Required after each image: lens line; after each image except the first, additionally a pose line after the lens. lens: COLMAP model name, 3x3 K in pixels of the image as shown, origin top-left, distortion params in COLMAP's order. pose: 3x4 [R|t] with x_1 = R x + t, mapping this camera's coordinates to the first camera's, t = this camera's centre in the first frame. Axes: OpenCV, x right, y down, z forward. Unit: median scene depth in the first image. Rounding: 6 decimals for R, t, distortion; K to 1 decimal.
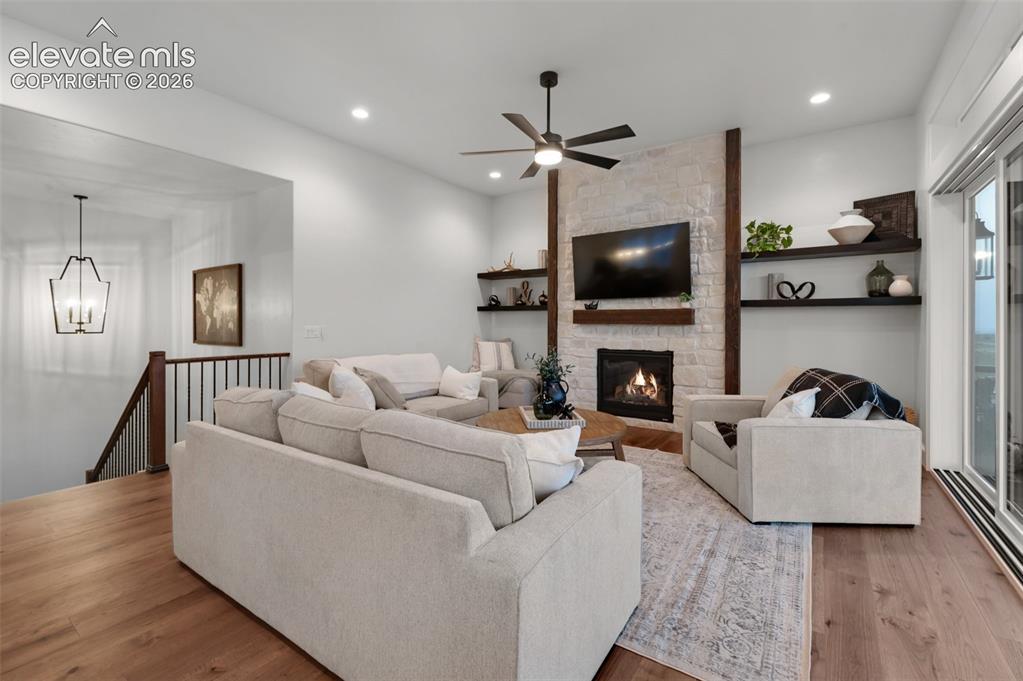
lens RADIAL K [[451.4, 0, 503.4], [0, 451.4, 320.2], [0, 0, 1]] dist [0.001519, -0.000131]
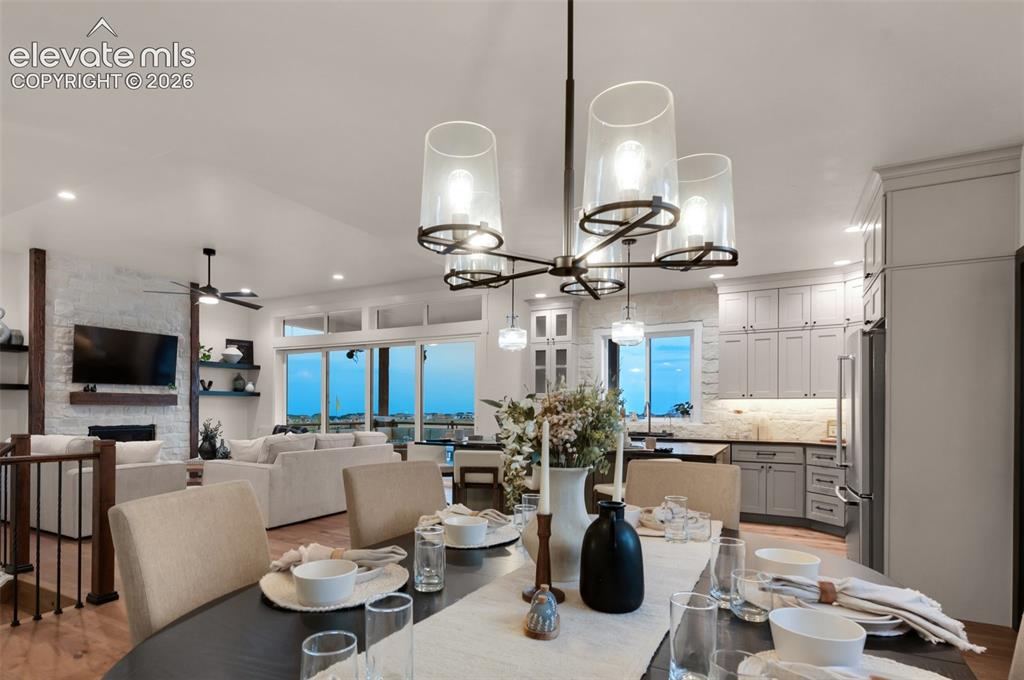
lens RADIAL K [[526.2, 0, 483.8], [0, 526.2, 406.6], [0, 0, 1]] dist [0.000979, -0.000294]
pose [[-0.105520, 0.004367, 0.994408, -1.406137], [-0.006440, 0.999966, -0.005075, 0.015743], [-0.994396, -0.006940, -0.105488, 0.179125]]
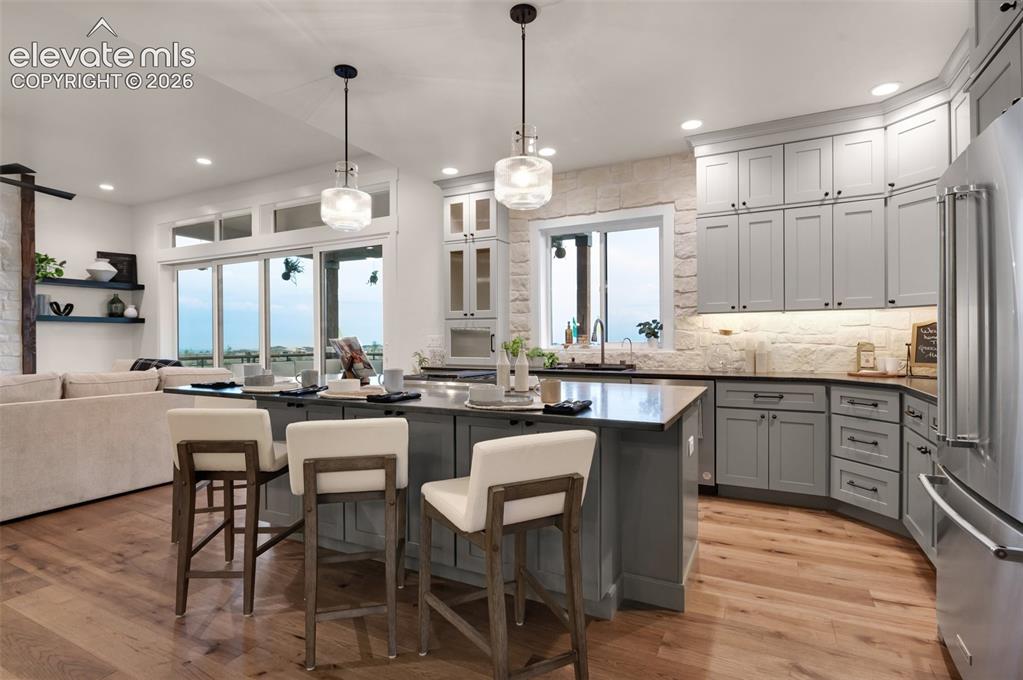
lens RADIAL K [[501.3, 0, 511.5], [0, 501.3, 340.0], [0, 0, 1]] dist [-0.010117, -0.000071]
pose [[-0.145893, -0.000232, 0.989300, -0.982109], [0.004037, 0.999992, 0.000830, 0.027800], [-0.989292, 0.004115, -0.145891, -0.089239]]
